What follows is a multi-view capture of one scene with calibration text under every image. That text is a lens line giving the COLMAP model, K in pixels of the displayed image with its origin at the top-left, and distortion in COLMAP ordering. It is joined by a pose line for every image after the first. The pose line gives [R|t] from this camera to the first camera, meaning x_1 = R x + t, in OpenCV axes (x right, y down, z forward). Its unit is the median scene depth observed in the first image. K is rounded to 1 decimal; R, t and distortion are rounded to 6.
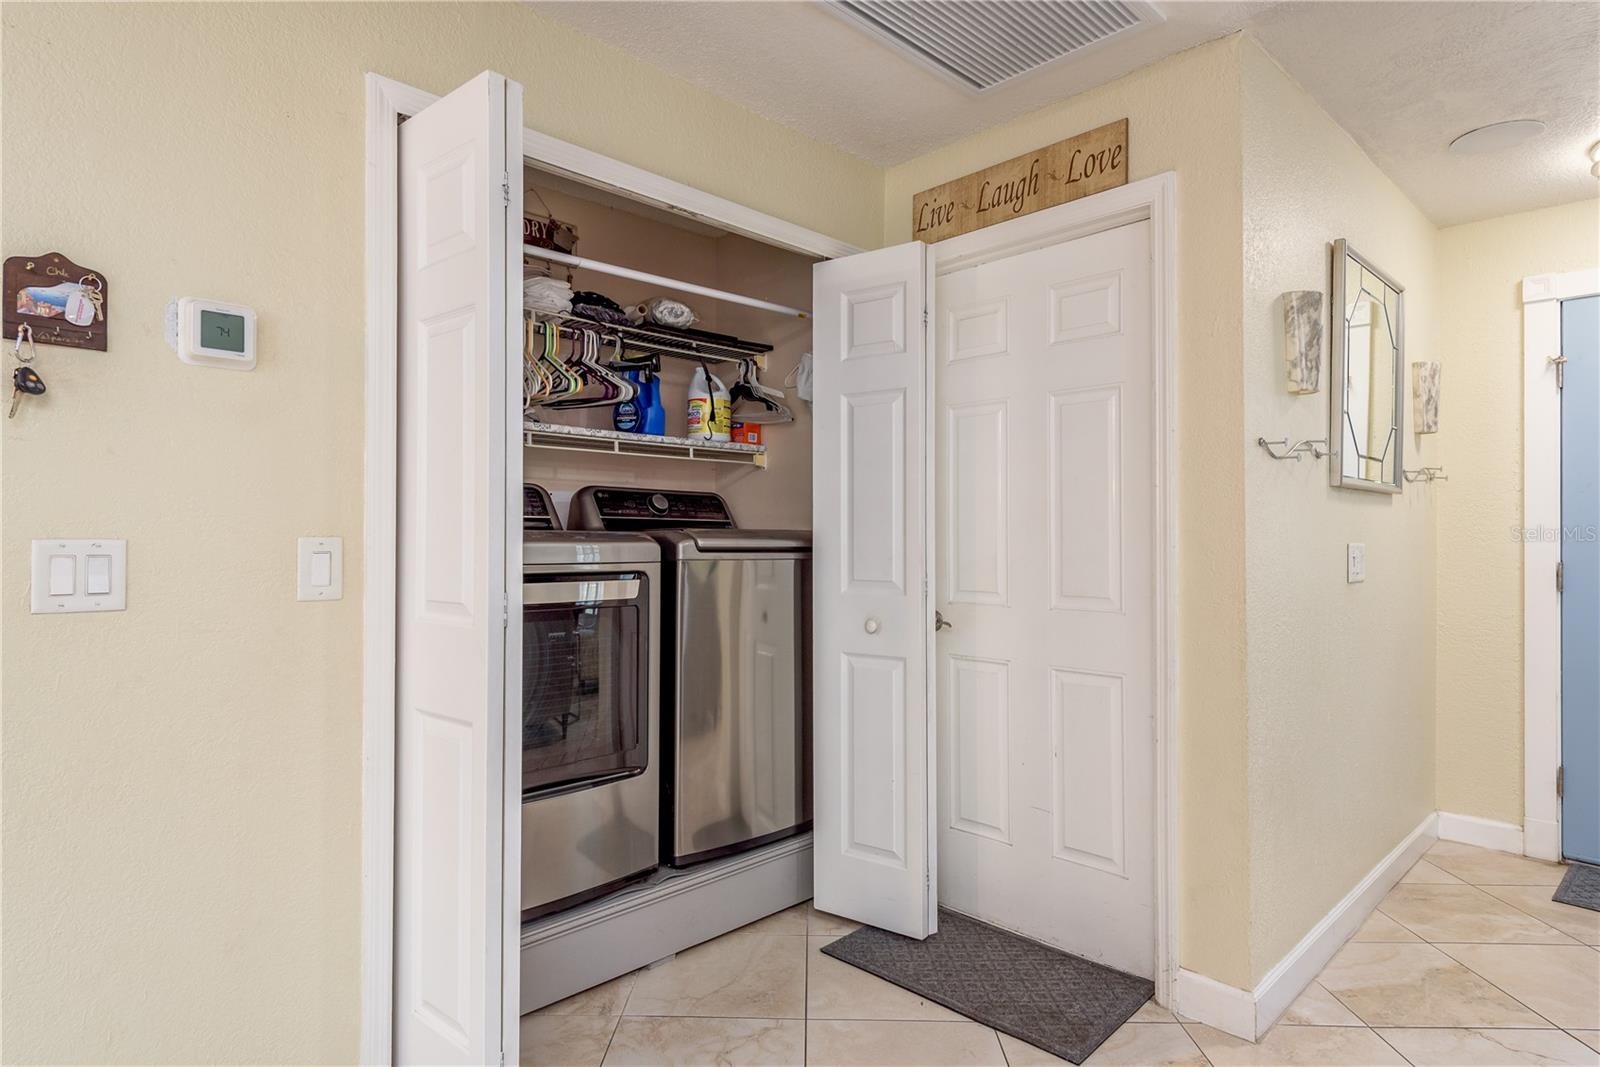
lens RADIAL K [[882.5, 0, 796.1], [0, 882.5, 526.9], [0, 0, 1]] dist [0.002399, 0.001134]
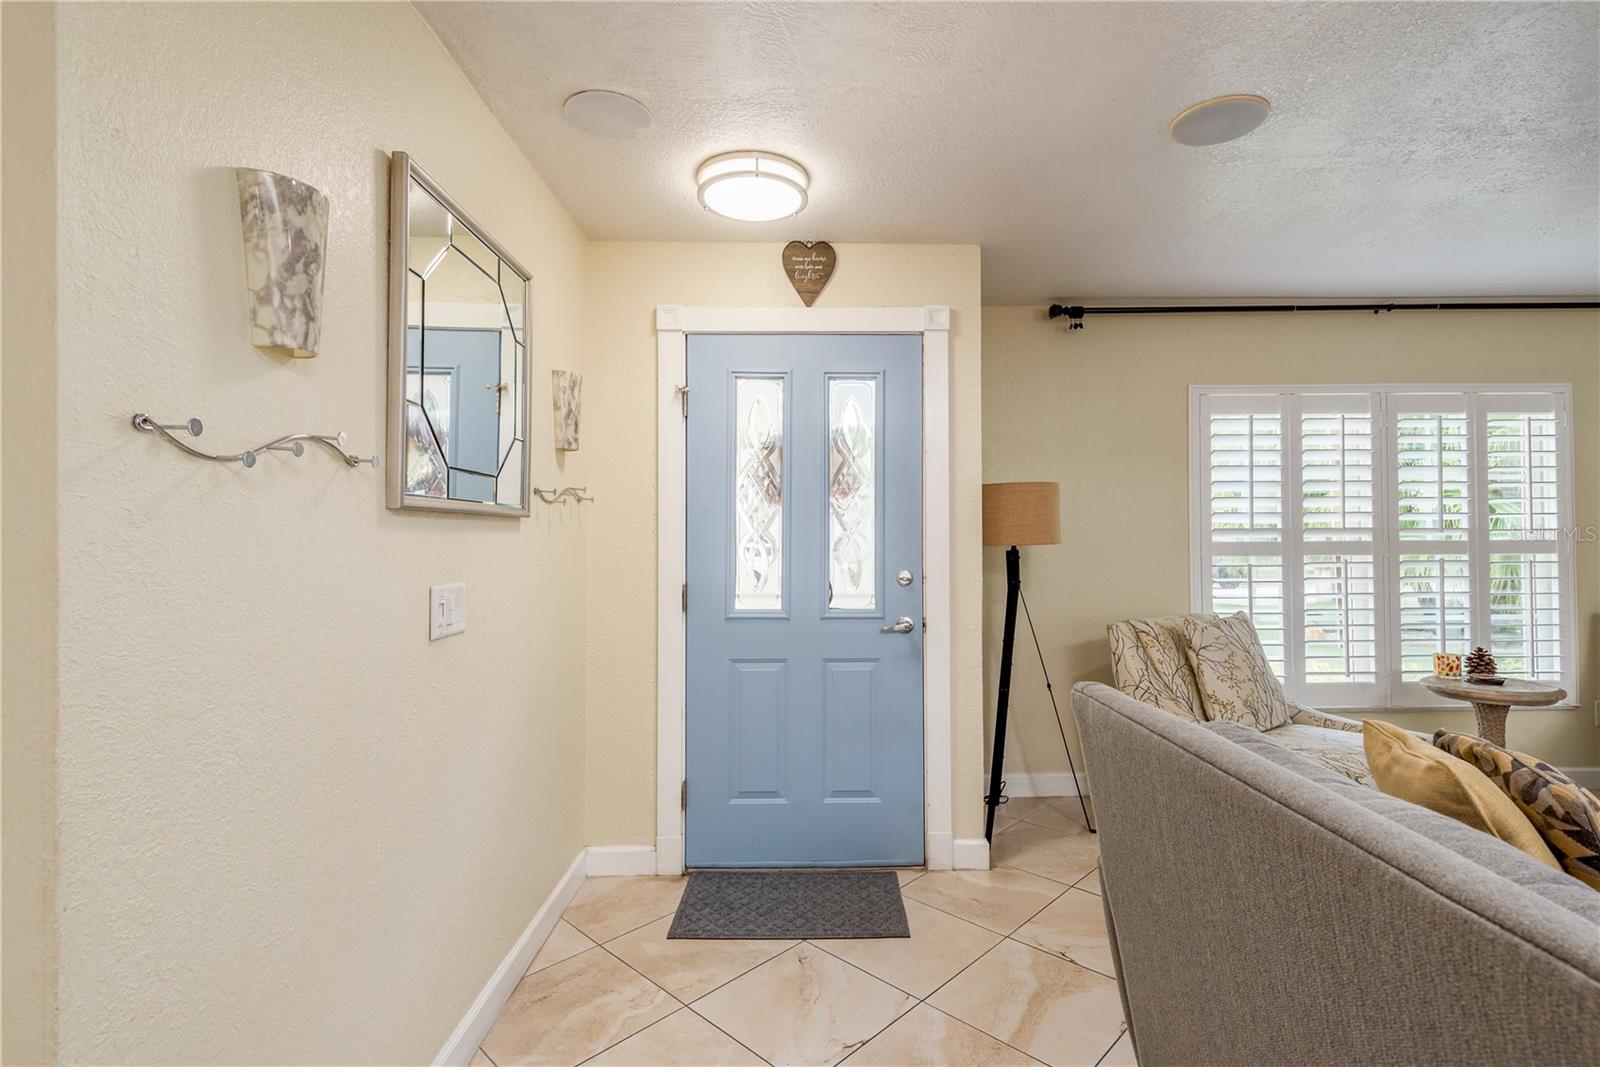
lens RADIAL K [[759.6, 0, 807.4], [0, 759.6, 535.7], [0, 0, 1]] dist [-0.003280, -0.000607]
pose [[0.688368, -0.004416, 0.725348, 0.323681], [-0.000422, 0.999979, 0.006489, -0.023361], [-0.725362, -0.004773, 0.688351, 0.287907]]
